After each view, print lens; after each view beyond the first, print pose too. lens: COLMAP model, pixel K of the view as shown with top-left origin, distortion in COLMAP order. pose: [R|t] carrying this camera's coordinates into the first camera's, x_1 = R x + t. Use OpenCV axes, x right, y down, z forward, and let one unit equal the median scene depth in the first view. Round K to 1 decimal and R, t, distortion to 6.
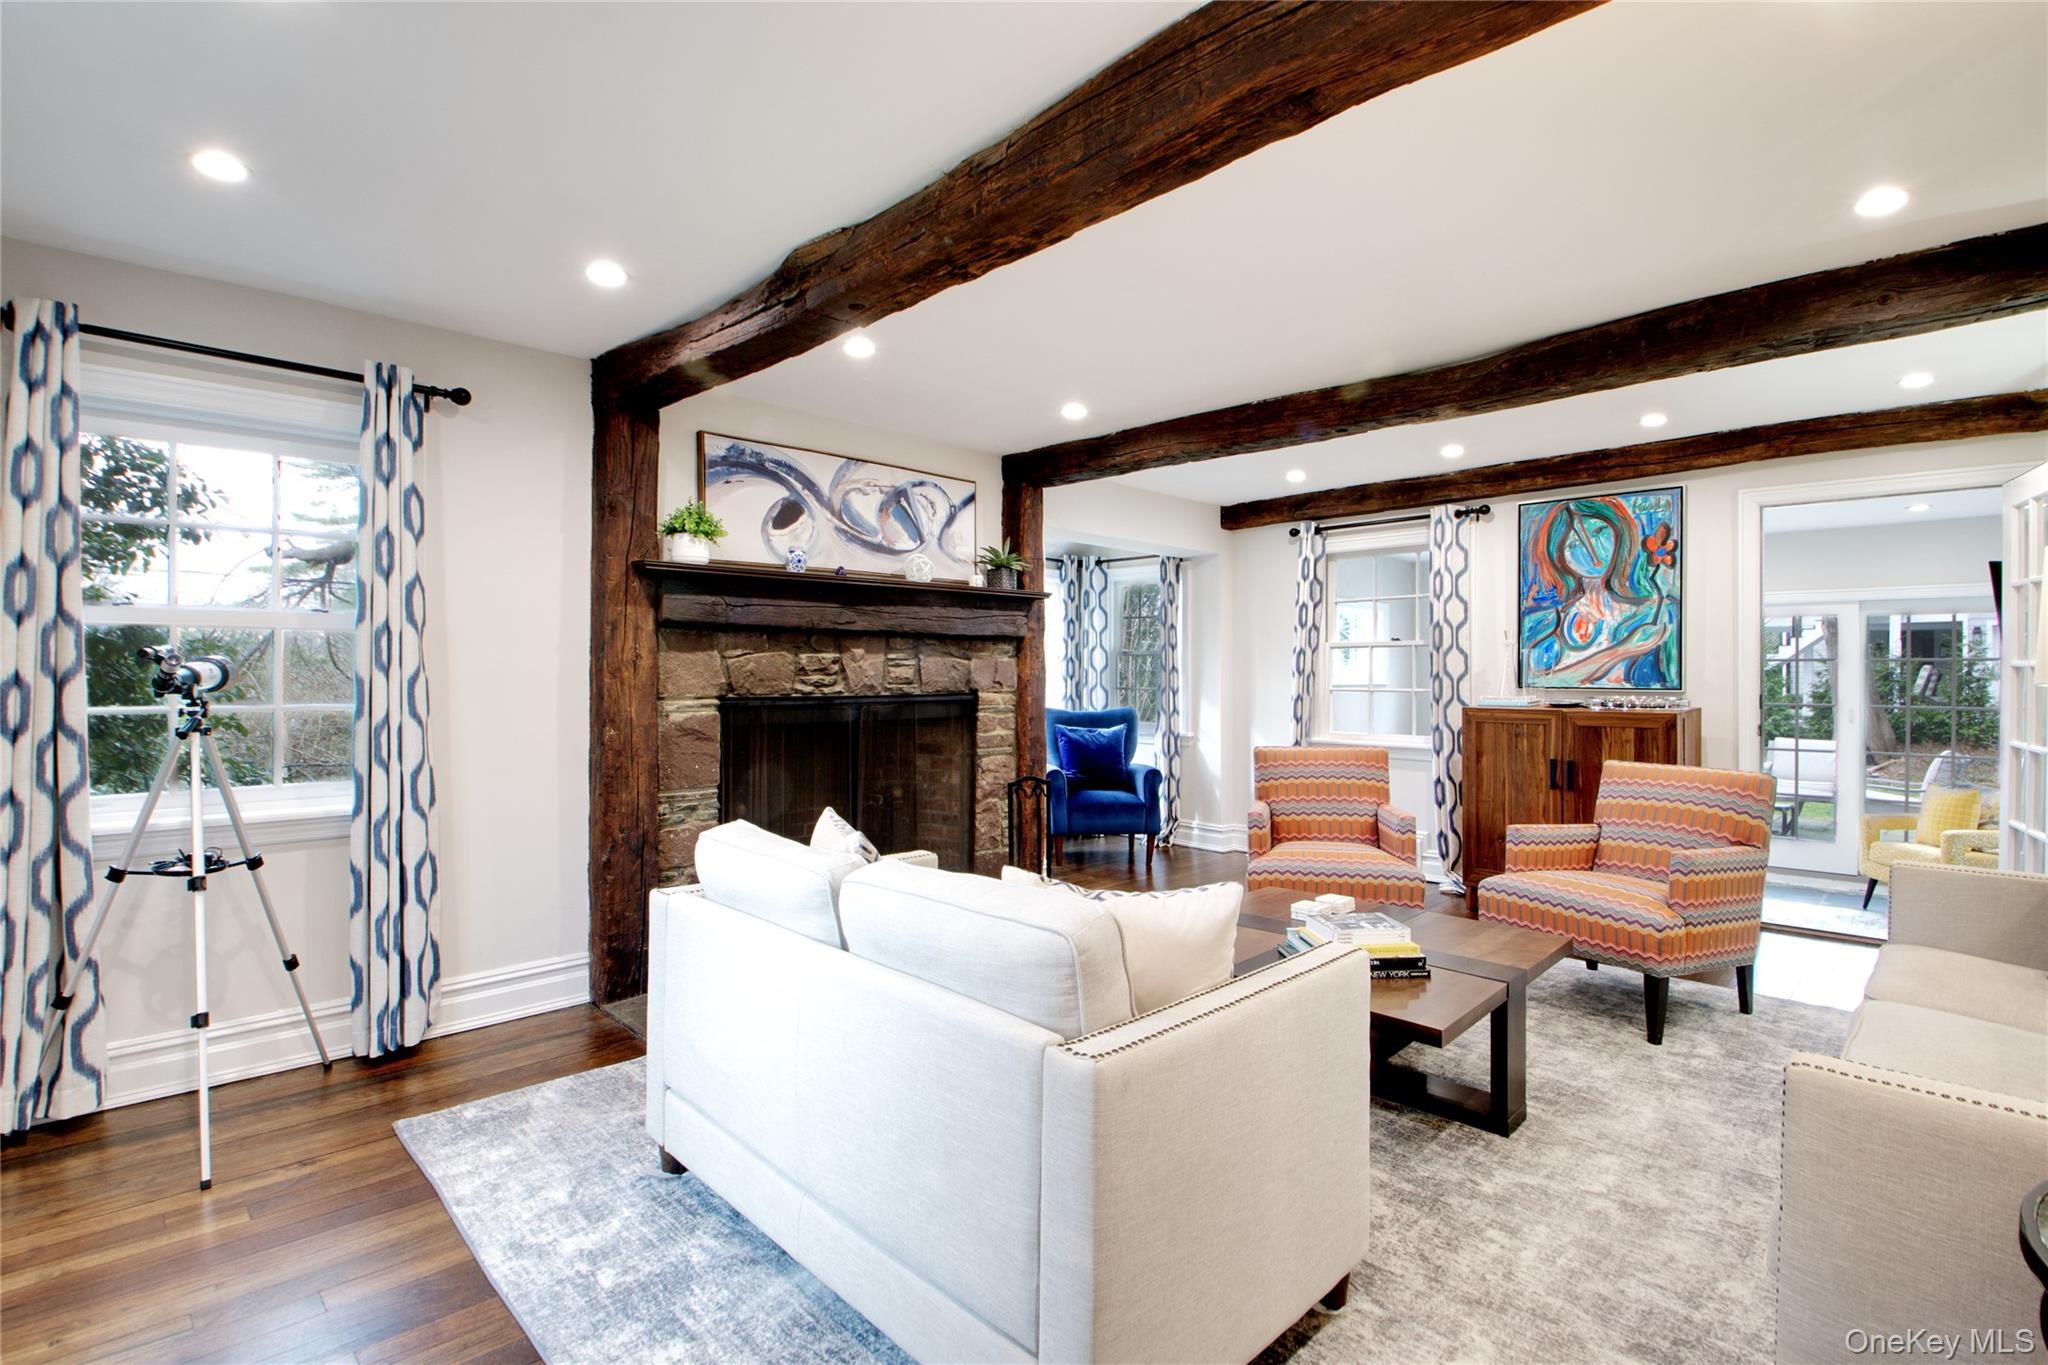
lens RADIAL K [[947.3, 0, 1031.7], [0, 947.3, 675.9], [0, 0, 1]] dist [-0.024469, -0.000223]
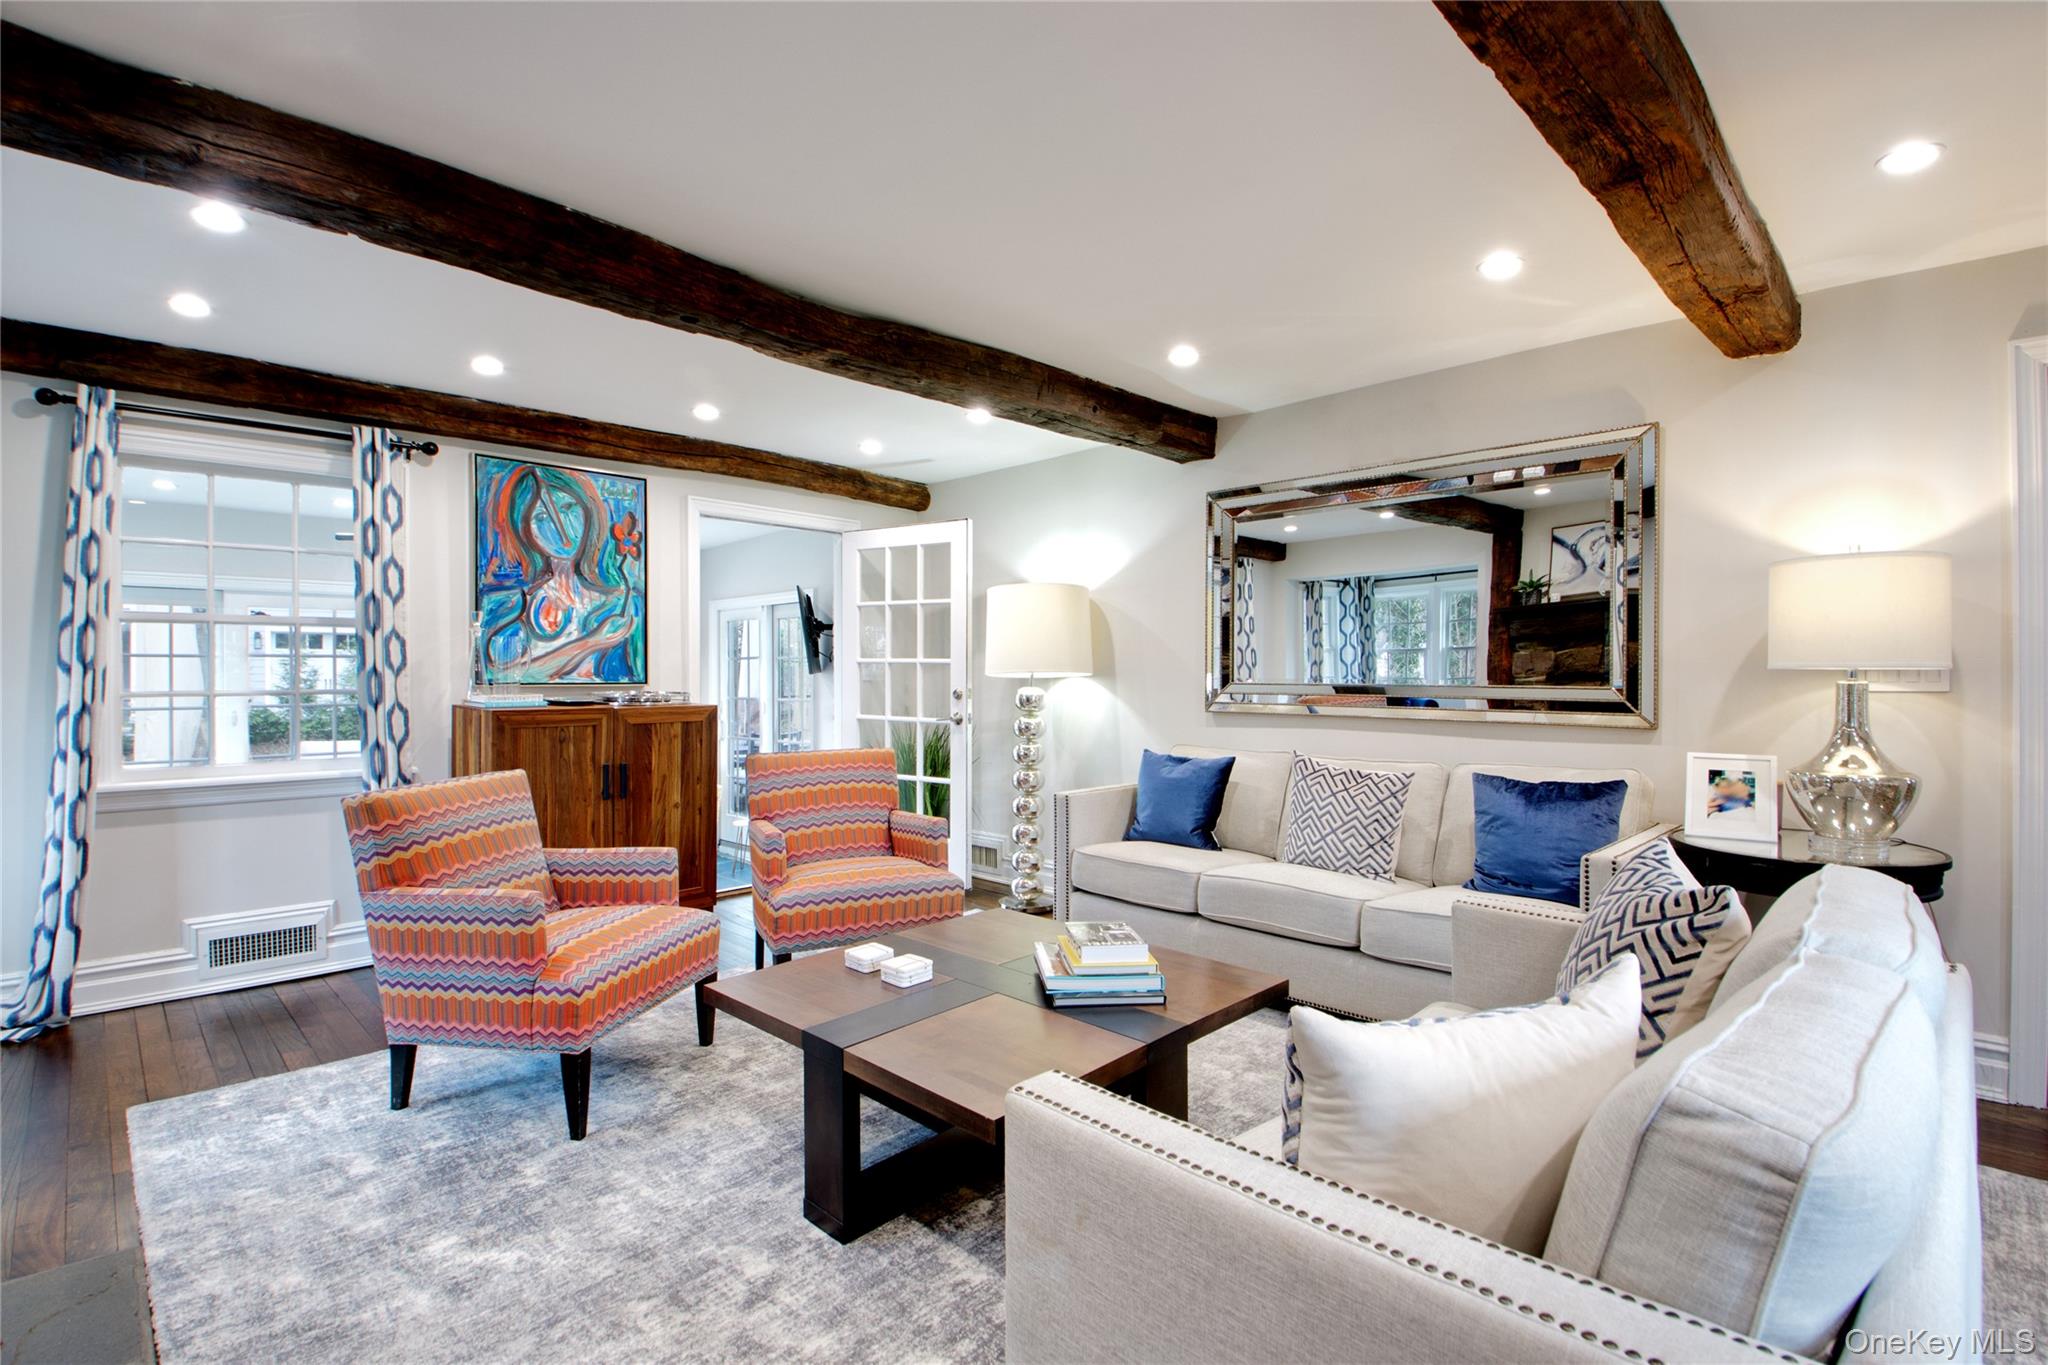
lens RADIAL K [[947.3, 0, 1030.6], [0, 947.3, 685.8], [0, 0, 1]] dist [-0.024469, -0.000223]
pose [[-0.016943, -0.010146, 0.999805, -0.302990], [0.005336, 0.999933, 0.010238, 0.008550], [-0.999842, 0.005508, -0.016888, 0.585484]]
